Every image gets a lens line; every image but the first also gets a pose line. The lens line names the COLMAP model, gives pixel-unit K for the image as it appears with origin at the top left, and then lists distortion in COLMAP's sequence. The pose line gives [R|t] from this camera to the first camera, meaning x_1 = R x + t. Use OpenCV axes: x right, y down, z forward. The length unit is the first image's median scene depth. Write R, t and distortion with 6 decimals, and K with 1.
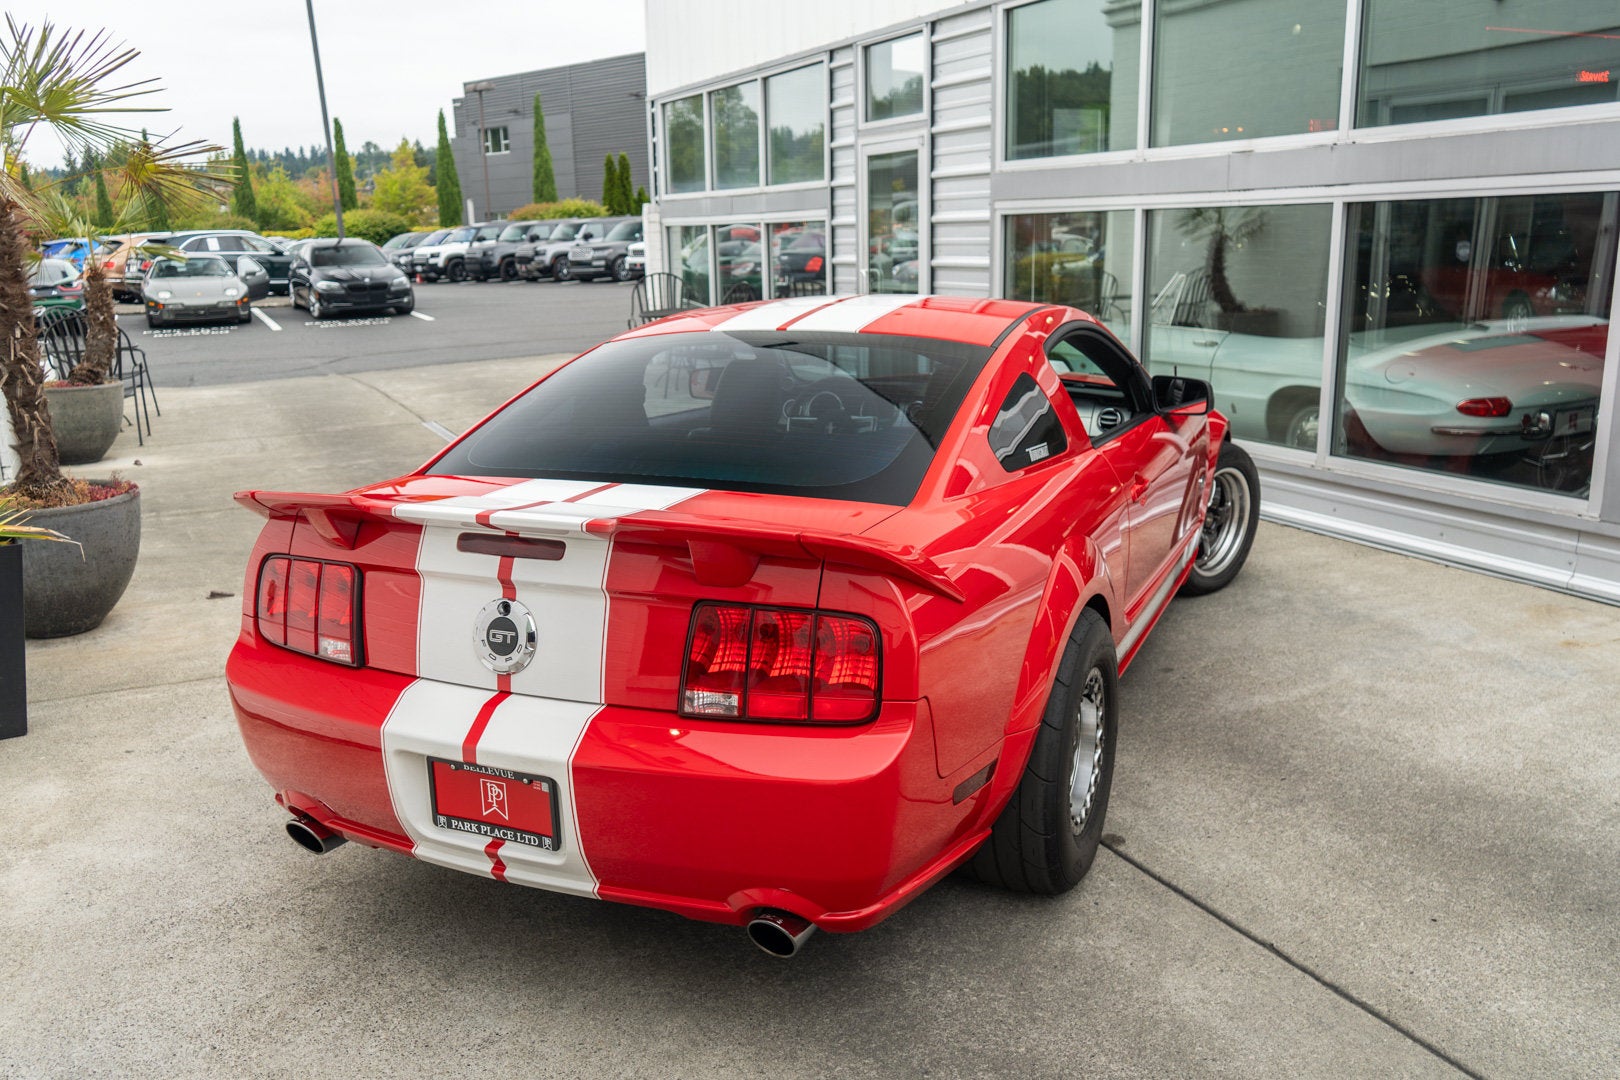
lens RADIAL K [[1288.0, 0, 810.0], [0, 1288.0, 540.0], [0, 0, 1]] dist [-0.002828, -0.000279]
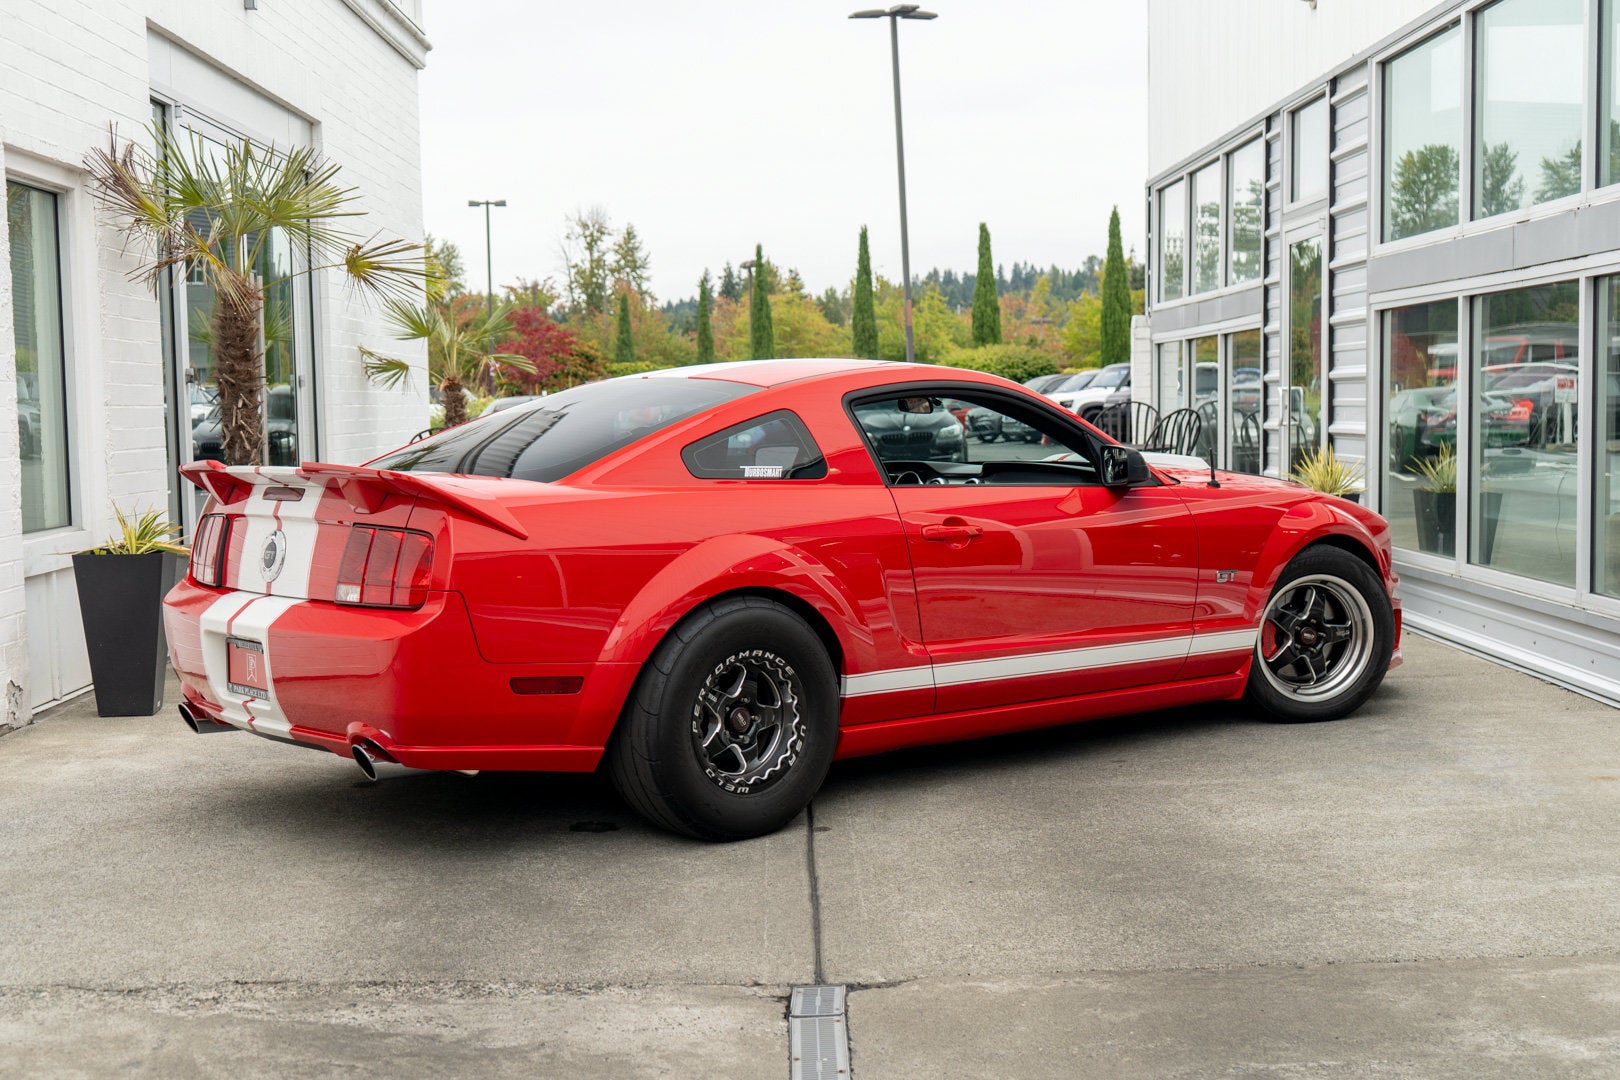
lens RADIAL K [[2039.2, 0, 810.0], [0, 2039.2, 540.0], [0, 0, 1]] dist [0.011901, 0.059664]
pose [[0.895635, 0.039173, -0.443060, 0.974701], [-0.109179, 0.985001, -0.133613, 0.220339], [0.431181, 0.168041, 0.886479, -0.571600]]
